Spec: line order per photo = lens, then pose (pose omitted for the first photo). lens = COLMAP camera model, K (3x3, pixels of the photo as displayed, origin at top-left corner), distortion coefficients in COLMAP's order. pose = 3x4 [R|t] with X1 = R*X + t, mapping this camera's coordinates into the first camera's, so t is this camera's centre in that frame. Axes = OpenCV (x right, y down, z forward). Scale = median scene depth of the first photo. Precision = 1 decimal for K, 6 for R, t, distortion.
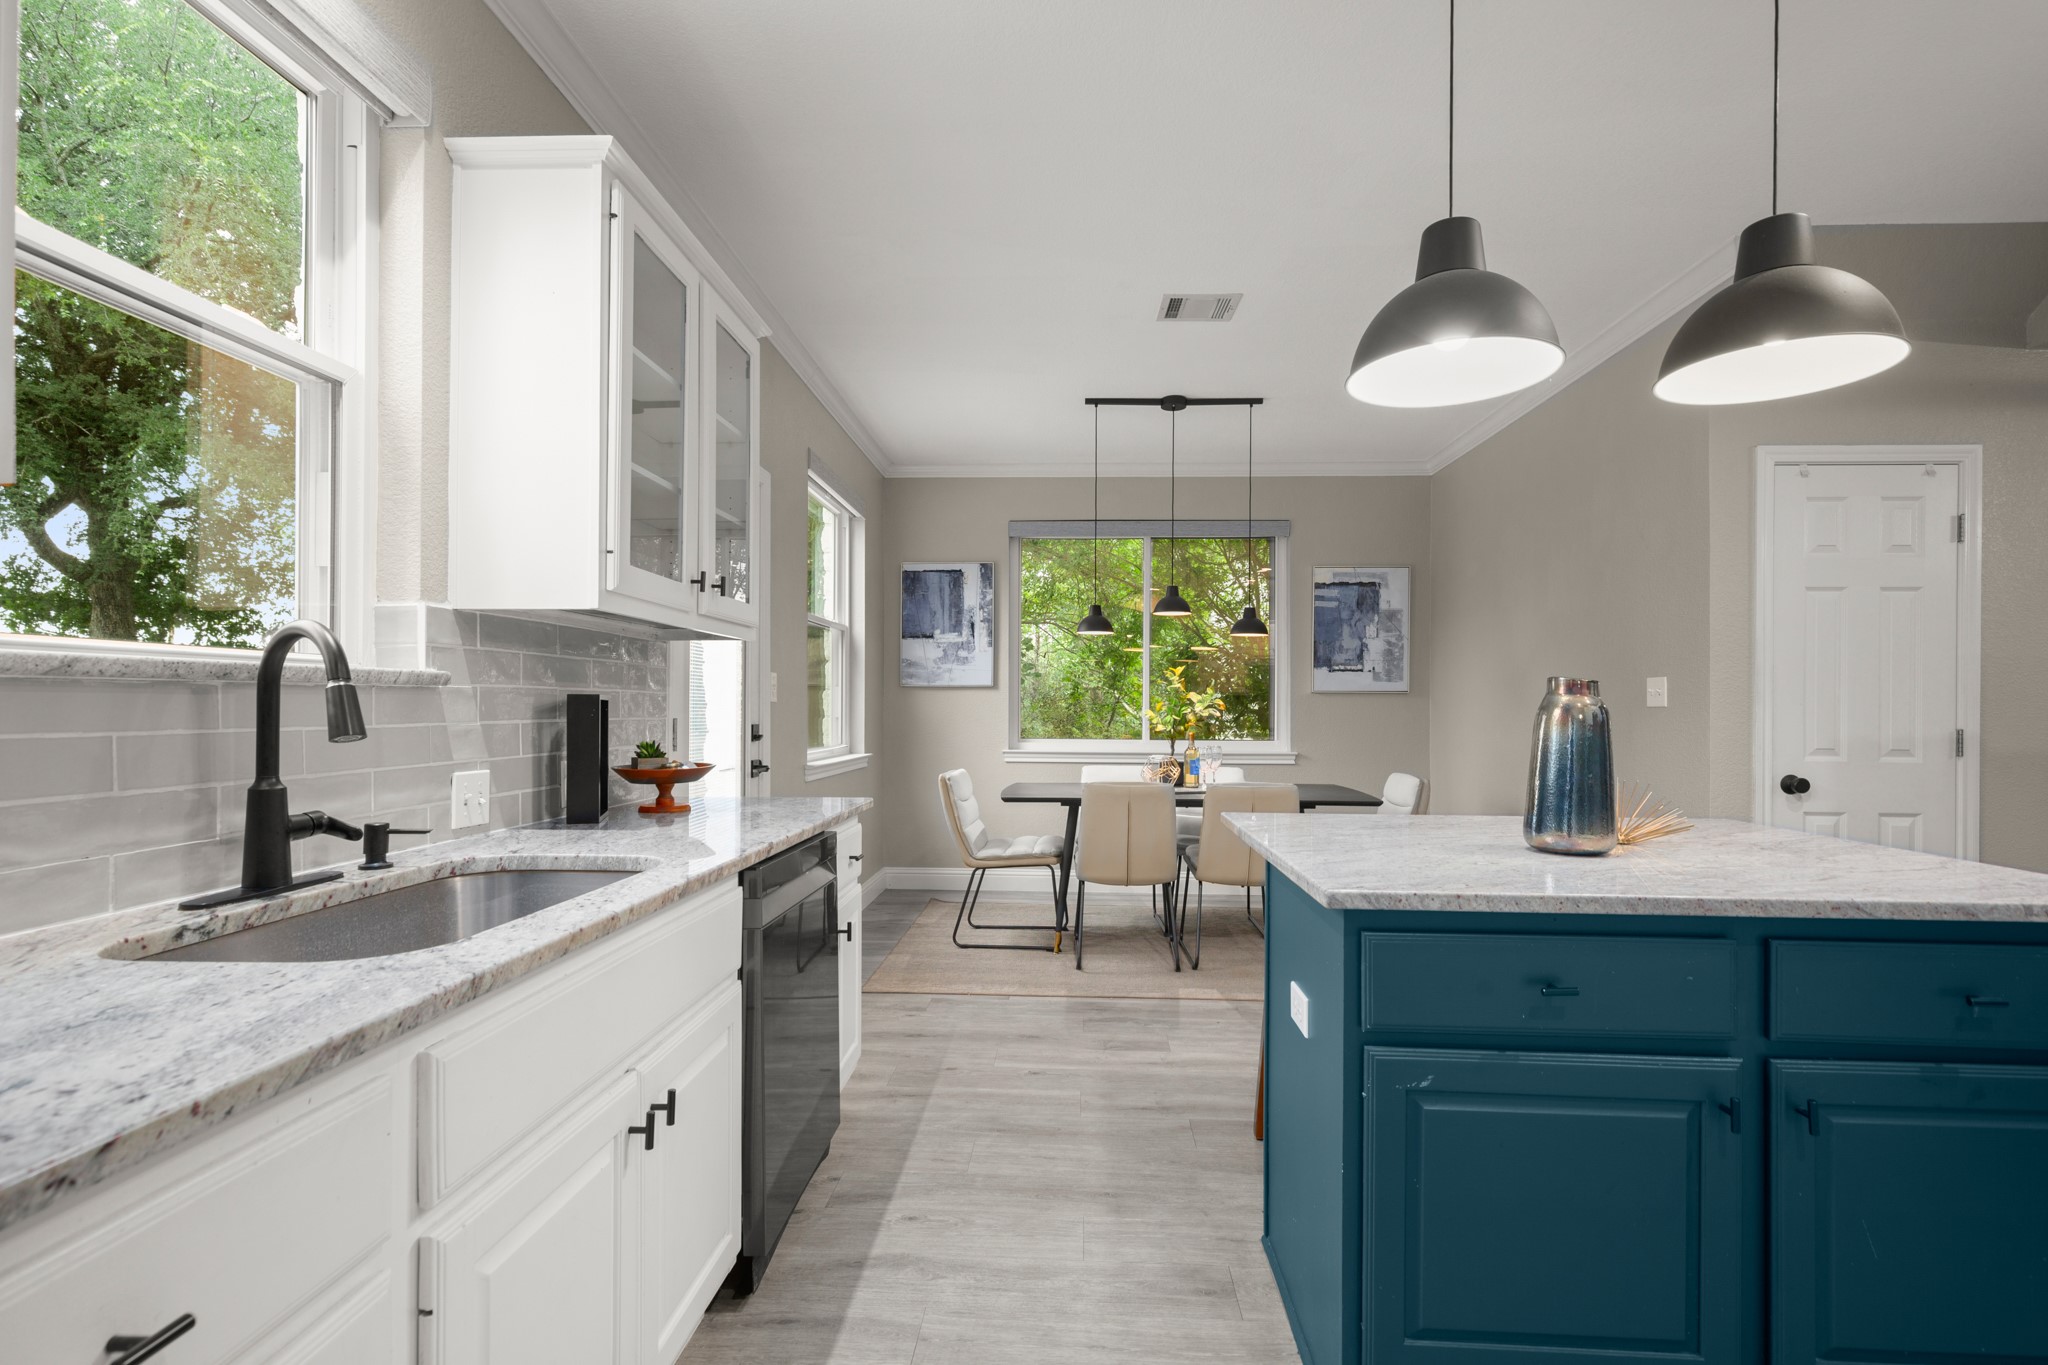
lens RADIAL K [[931.6, 0, 1031.5], [0, 931.6, 703.7], [0, 0, 1]] dist [0.001096, -0.001341]
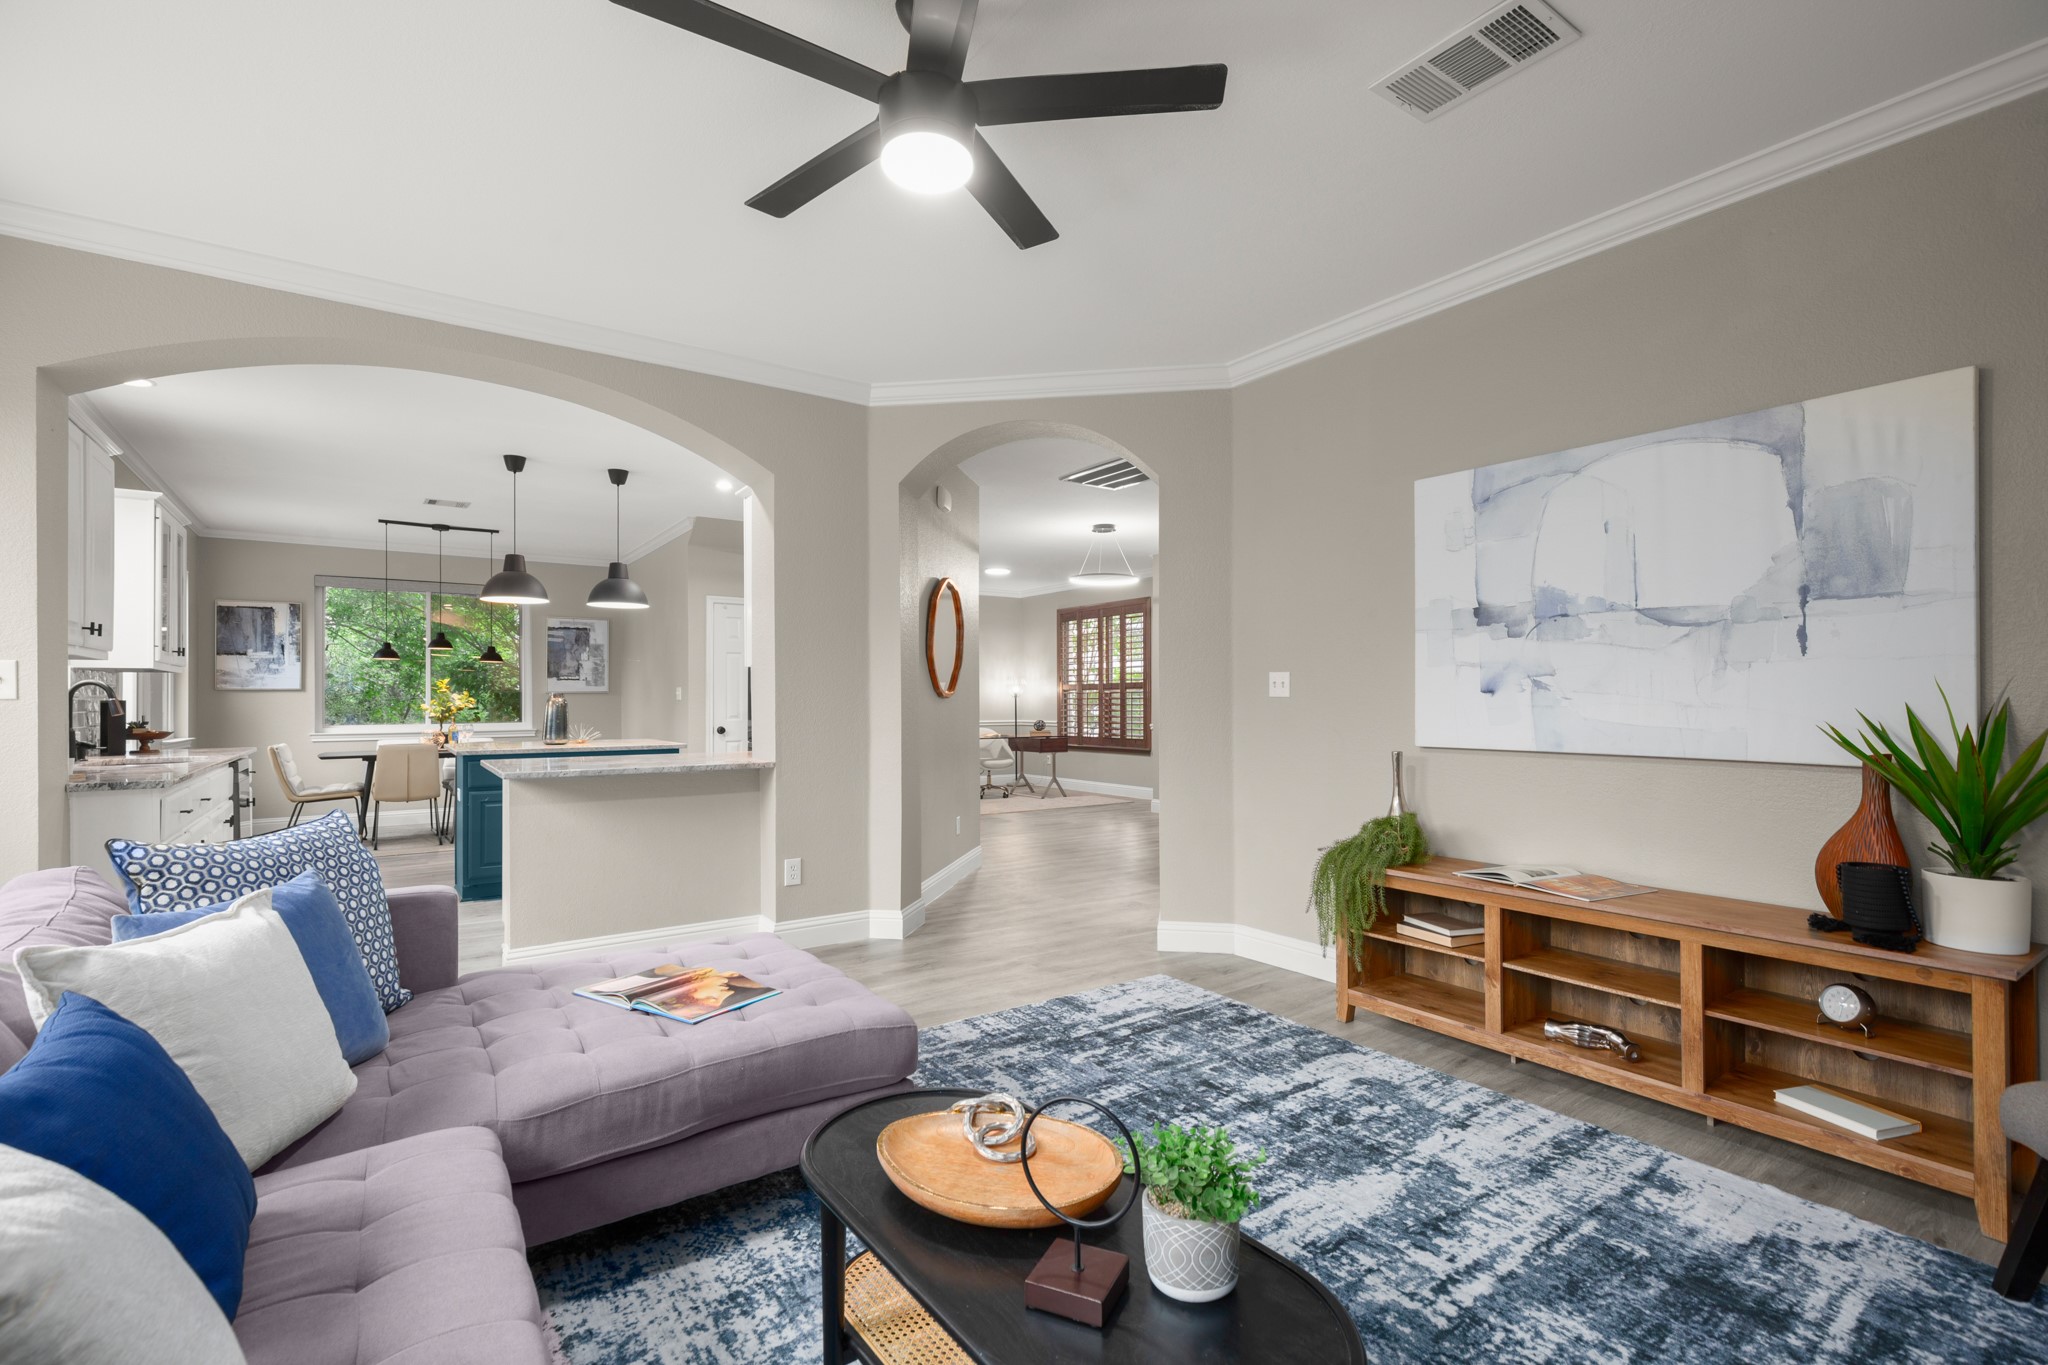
lens RADIAL K [[931.6, 0, 1034.0], [0, 931.6, 690.8], [0, 0, 1]] dist [0.001096, -0.001341]
pose [[0.784581, -0.003356, 0.620017, -0.046398], [0.007320, 0.999966, -0.003851, -0.002923], [-0.619983, 0.007560, 0.784579, -0.844948]]
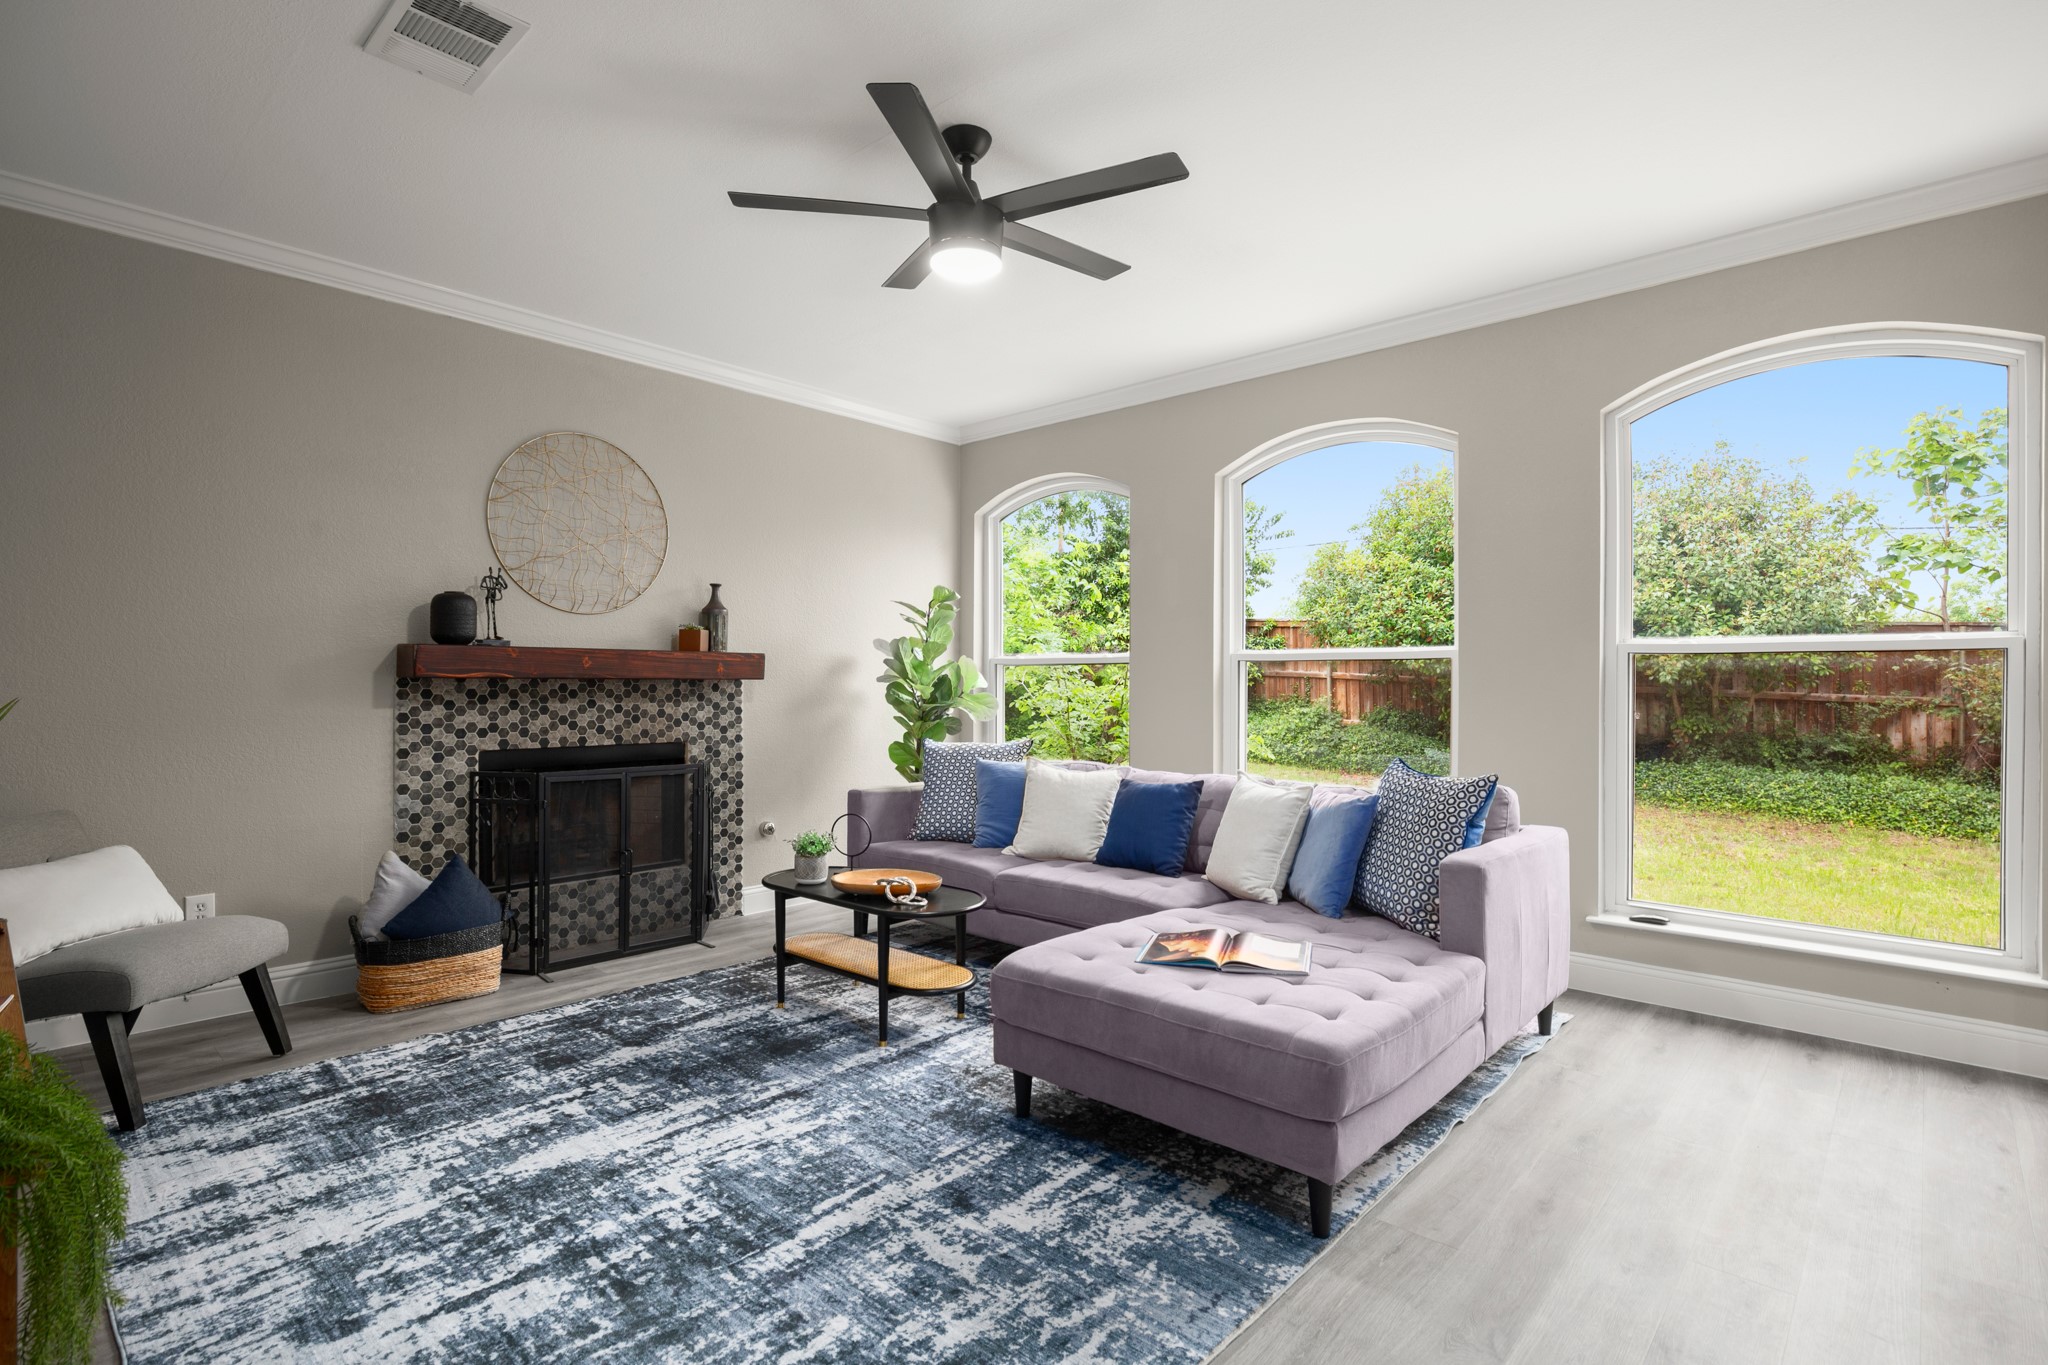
lens RADIAL K [[1003.5, 0, 1024.6], [0, 1003.5, 680.0], [0, 0, 1]] dist [-0.000558, 0.000063]
pose [[-0.646906, -0.005815, -0.762548, 0.505726], [-0.003053, 0.999983, -0.005036, 0.003607], [0.762564, -0.000929, -0.646912, -0.191317]]
